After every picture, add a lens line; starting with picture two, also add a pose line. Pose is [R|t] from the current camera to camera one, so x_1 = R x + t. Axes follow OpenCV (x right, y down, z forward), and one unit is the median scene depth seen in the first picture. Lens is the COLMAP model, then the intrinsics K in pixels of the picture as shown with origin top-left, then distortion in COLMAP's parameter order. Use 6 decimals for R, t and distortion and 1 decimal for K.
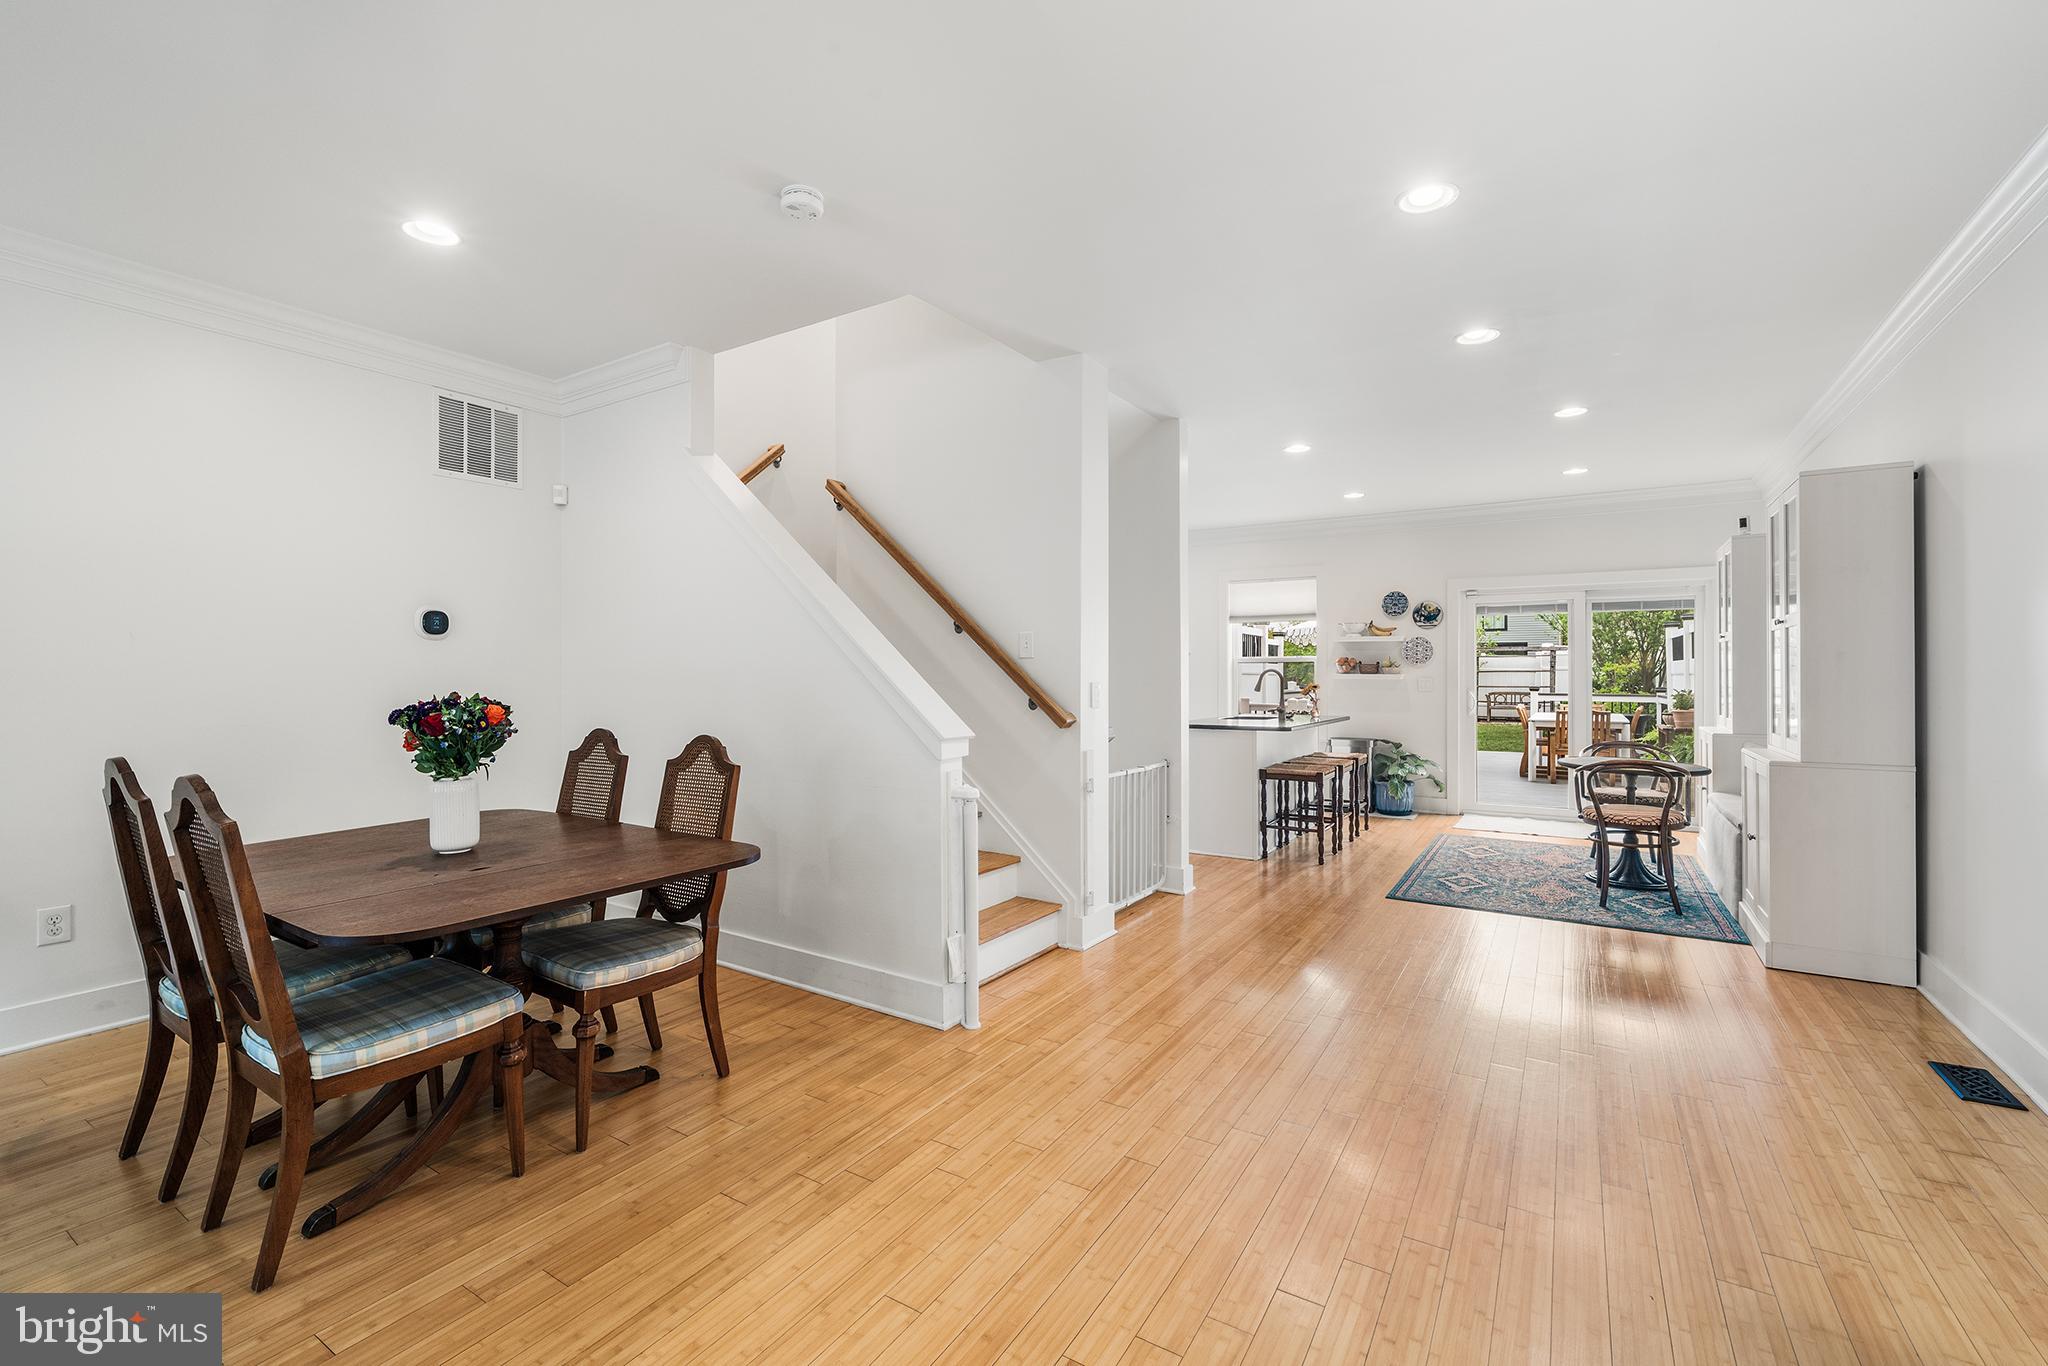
lens RADIAL K [[869.9, 0, 1018.2], [0, 869.9, 677.2], [0, 0, 1]] dist [0.000716, 0.000033]
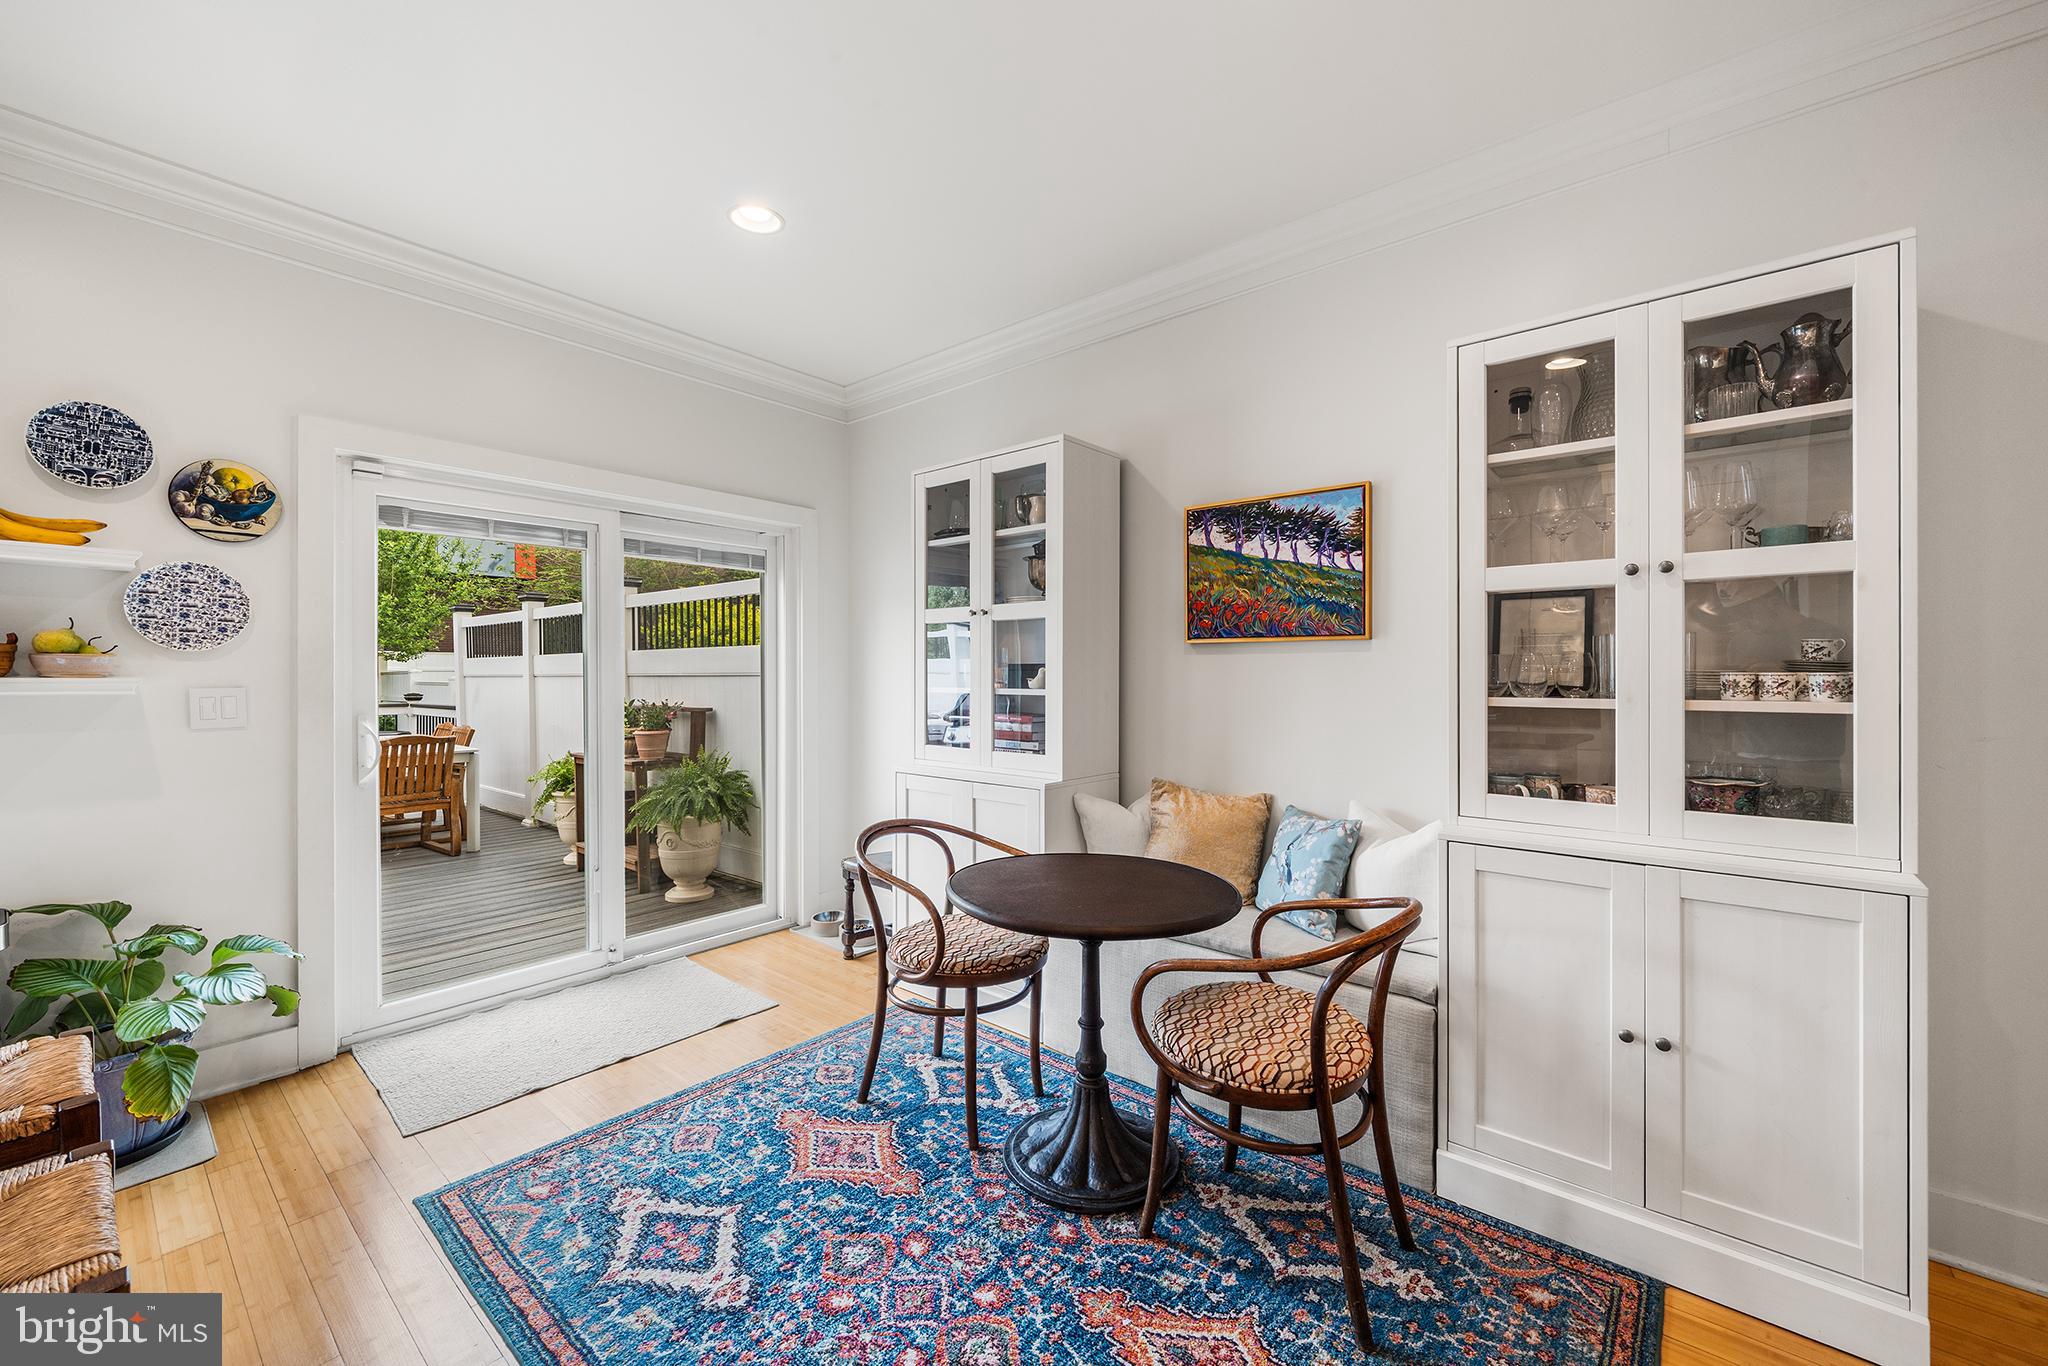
lens RADIAL K [[810.5, 0, 1016.6], [0, 810.5, 681.4], [0, 0, 1]] dist [0.000321, 0.000045]
pose [[0.136248, -0.008459, 0.990639, 0.200609], [0.002180, 0.999964, 0.008239, -0.003750], [-0.990672, 0.001037, 0.136261, 0.652531]]
